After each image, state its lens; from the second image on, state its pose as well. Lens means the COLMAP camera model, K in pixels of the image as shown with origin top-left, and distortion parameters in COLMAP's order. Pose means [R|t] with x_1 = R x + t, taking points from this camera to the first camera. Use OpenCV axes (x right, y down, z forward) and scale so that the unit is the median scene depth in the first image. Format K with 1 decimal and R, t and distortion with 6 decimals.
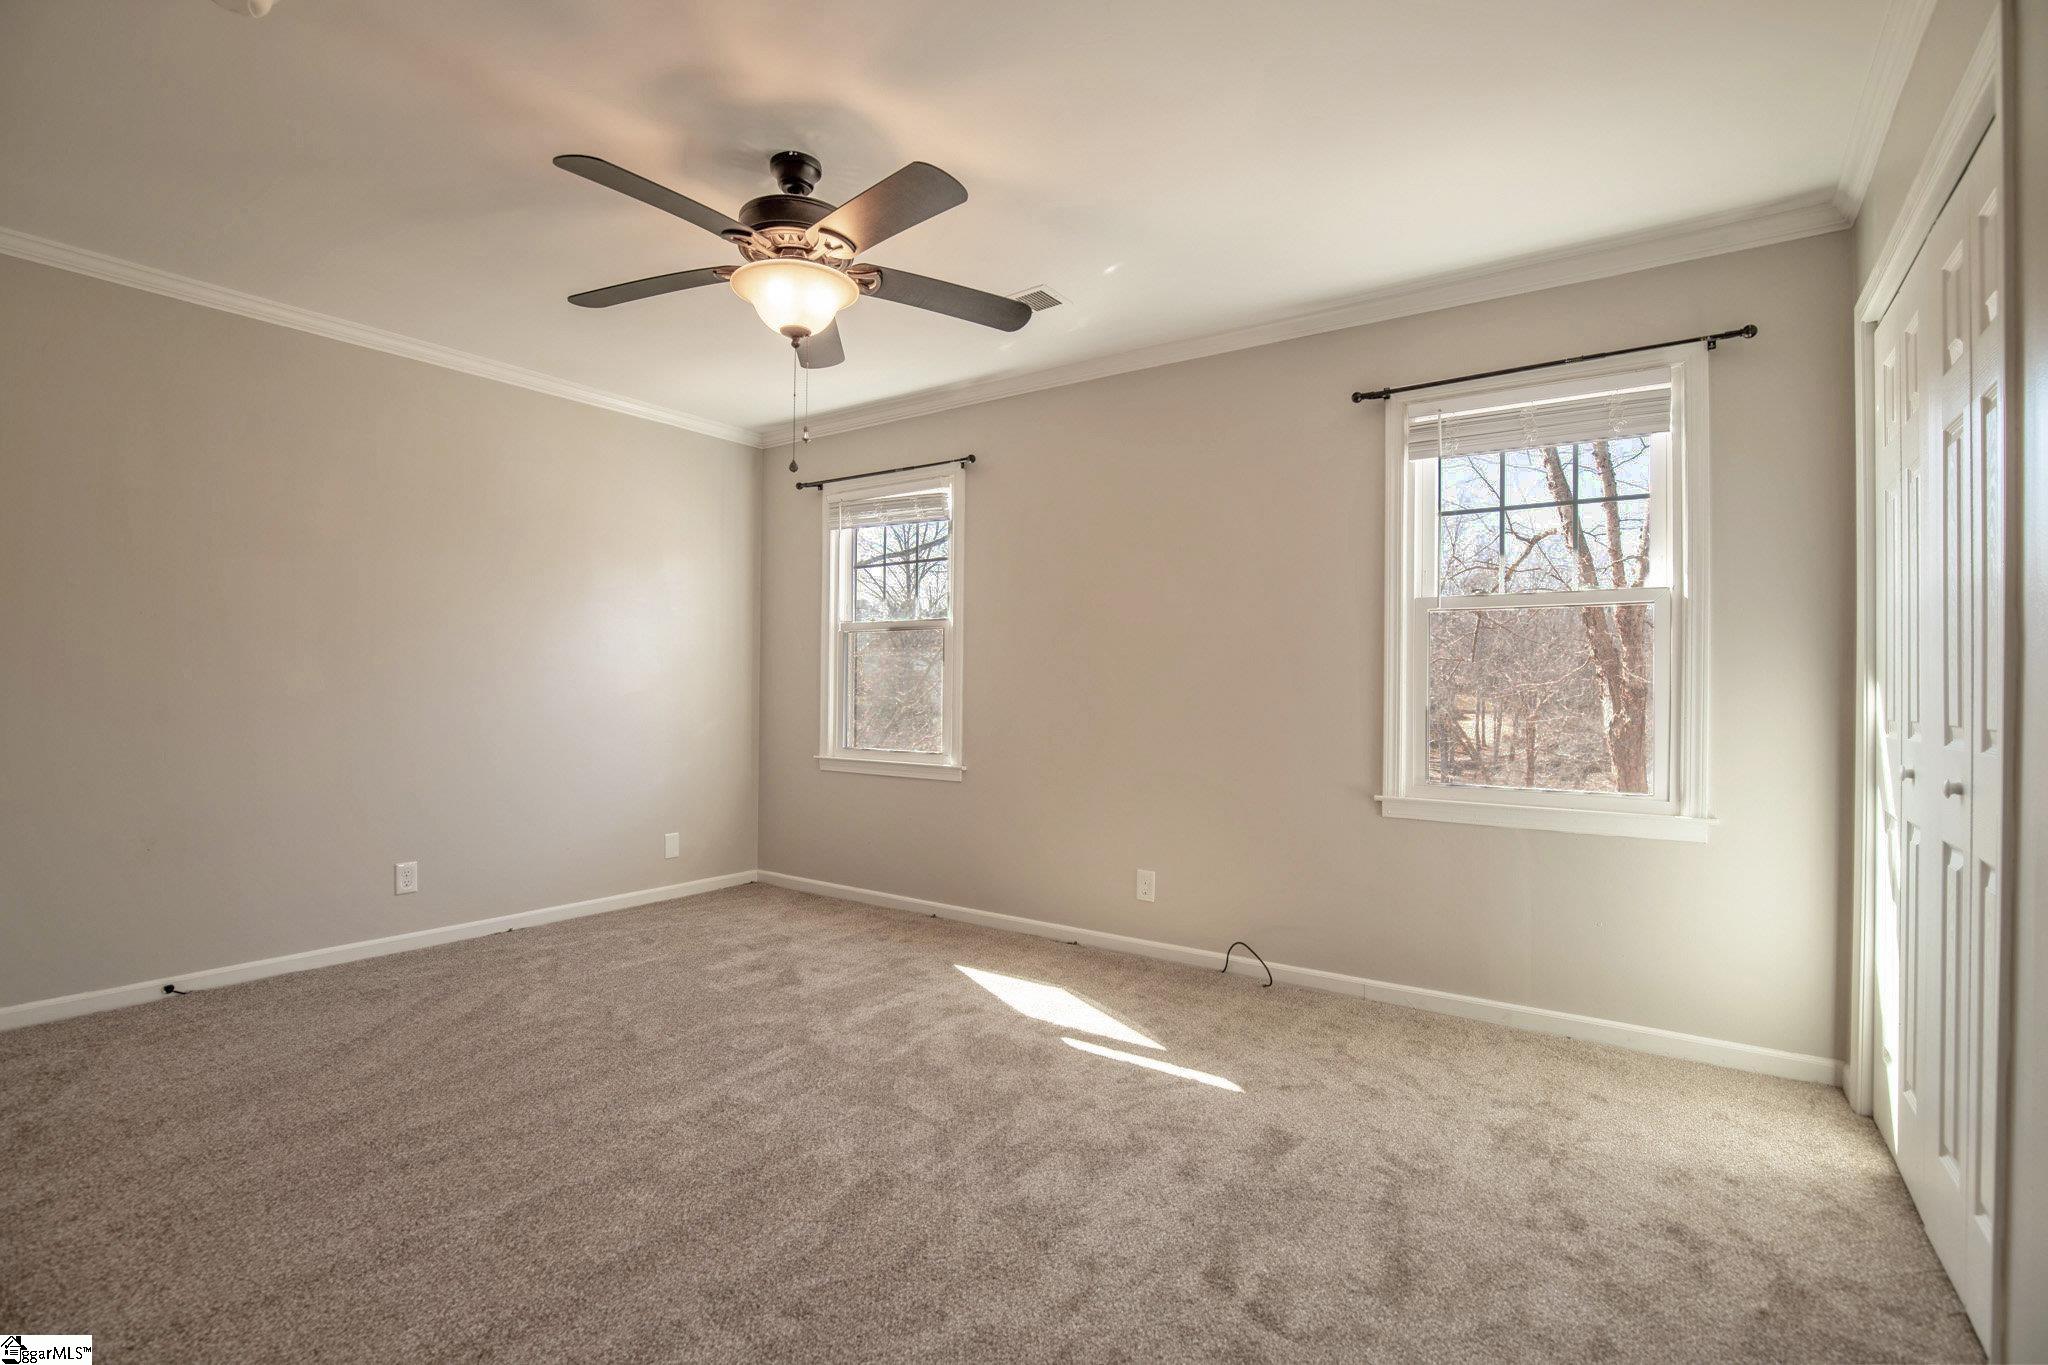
lens RADIAL K [[922.7, 0, 1034.0], [0, 922.7, 688.3], [0, 0, 1]] dist [-0.009461, -0.000356]
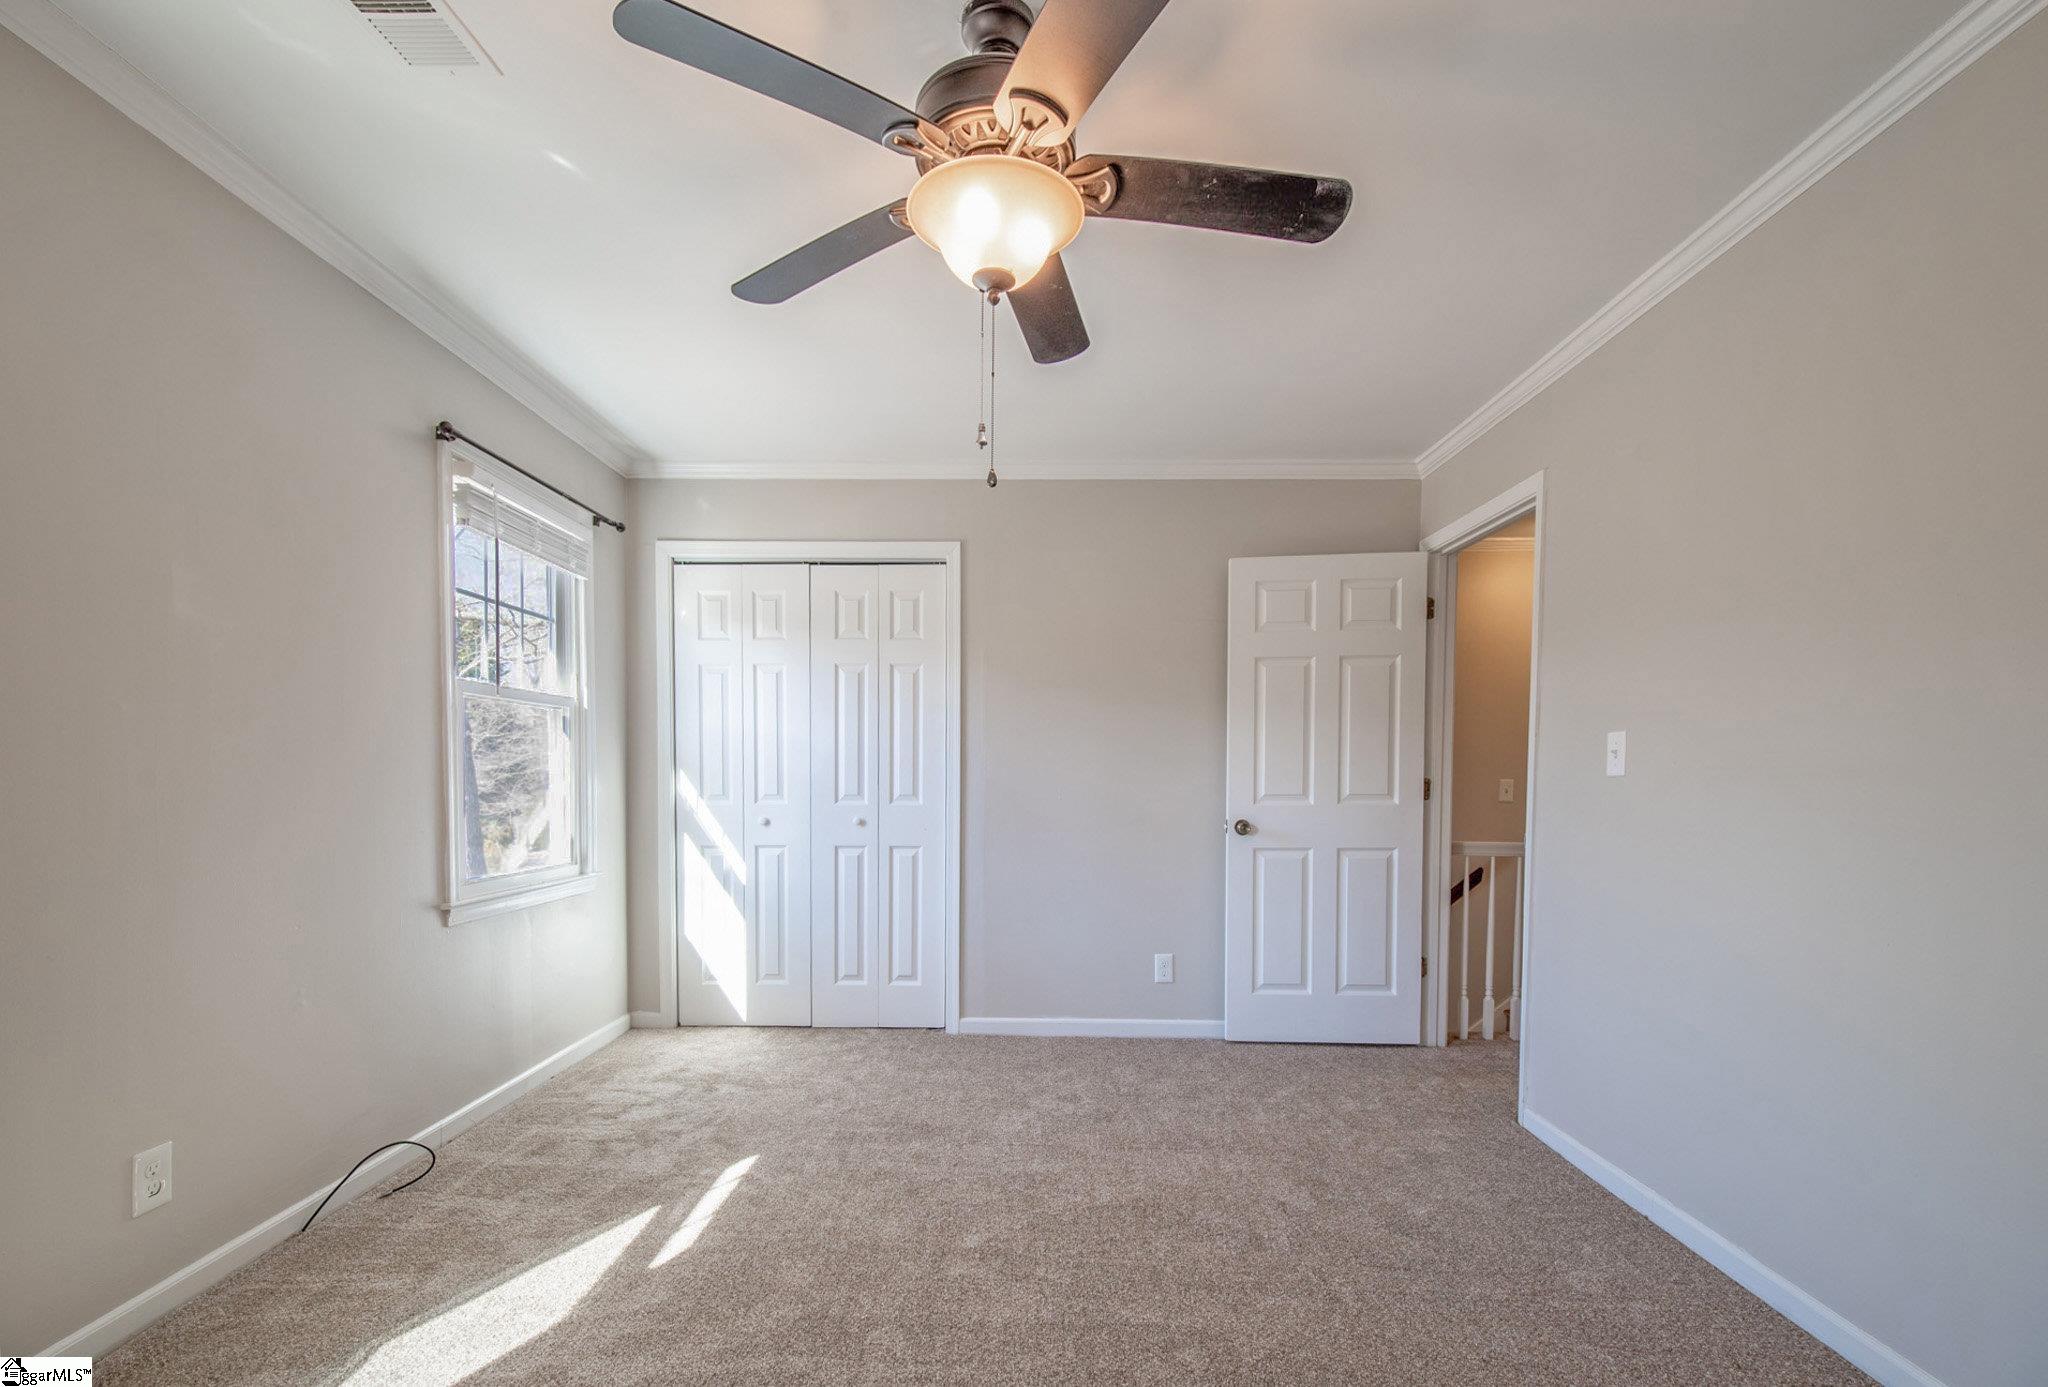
lens RADIAL K [[1000.5, 0, 1021.5], [0, 1000.5, 799.4], [0, 0, 1]] dist [0.000382, 0.000128]
pose [[-0.560427, -0.033828, 0.827512, -0.754177], [-0.003896, 0.999262, 0.038210, -0.019297], [-0.828194, 0.018190, -0.560146, 1.163582]]
